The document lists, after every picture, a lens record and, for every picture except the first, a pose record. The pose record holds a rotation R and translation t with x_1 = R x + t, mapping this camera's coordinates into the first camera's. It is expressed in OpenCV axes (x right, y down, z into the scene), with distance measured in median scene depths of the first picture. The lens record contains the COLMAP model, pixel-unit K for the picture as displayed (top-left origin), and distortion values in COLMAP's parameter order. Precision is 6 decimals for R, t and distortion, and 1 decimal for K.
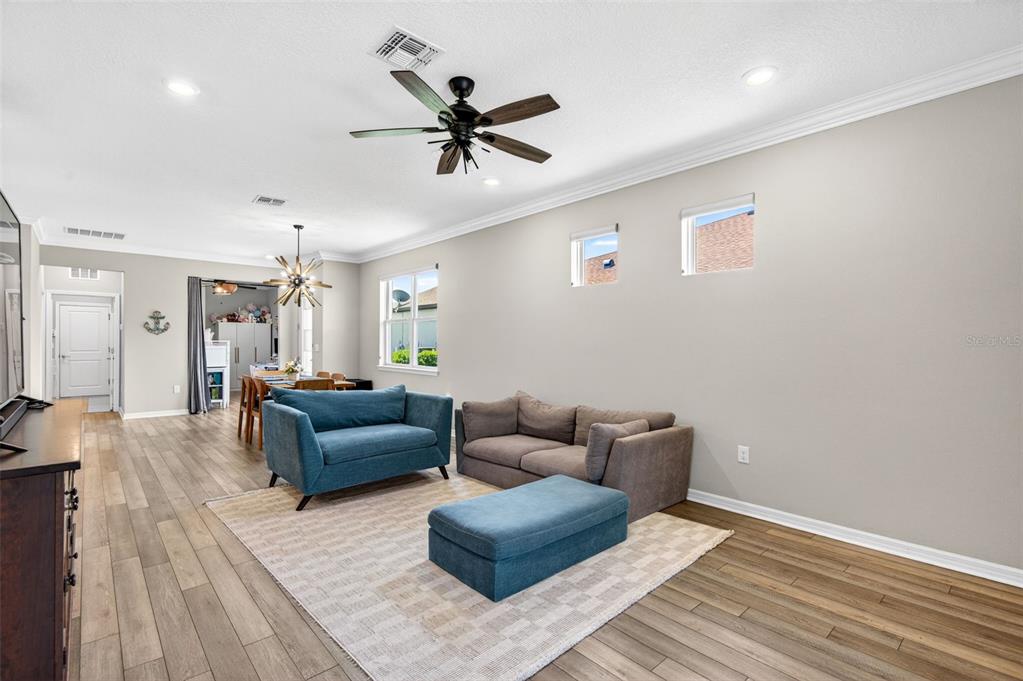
lens RADIAL K [[473.8, 0, 512.7], [0, 473.8, 342.6], [0, 0, 1]] dist [0.000501, 0.000075]
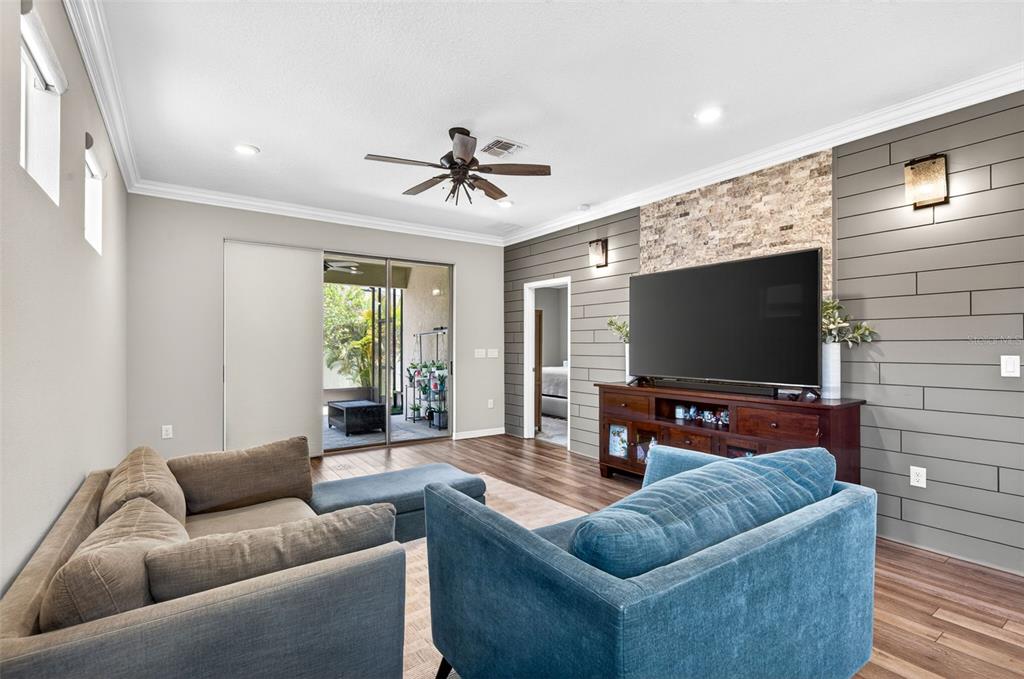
lens RADIAL K [[474.2, 0, 513.2], [0, 474.2, 341.6], [0, 0, 1]] dist [0.000501, 0.000075]
pose [[-0.992138, -0.000964, 0.125149, -0.334158], [-0.001300, 0.999996, -0.002602, 0.001269], [-0.125145, -0.002744, -0.992135, 1.817235]]
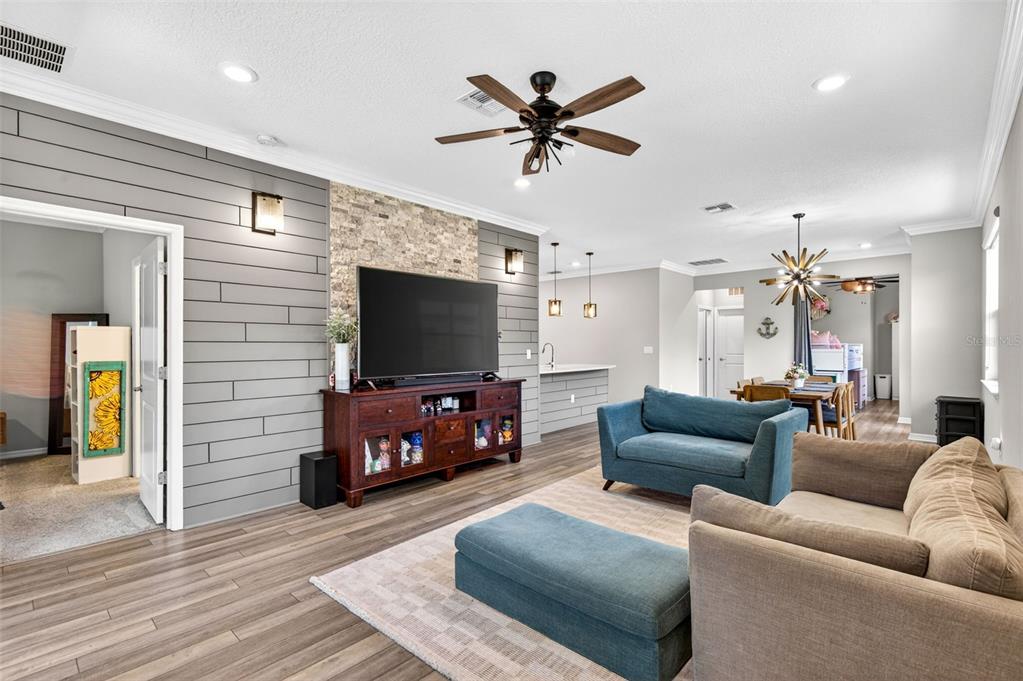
lens RADIAL K [[473.8, 0, 512.7], [0, 473.8, 342.6], [0, 0, 1]] dist [0.000501, 0.000075]
pose [[0.095582, -0.004472, -0.995412, 0.709108], [-0.006849, 0.999963, -0.005150, 0.005056], [0.995398, 0.007309, 0.095547, 0.703111]]
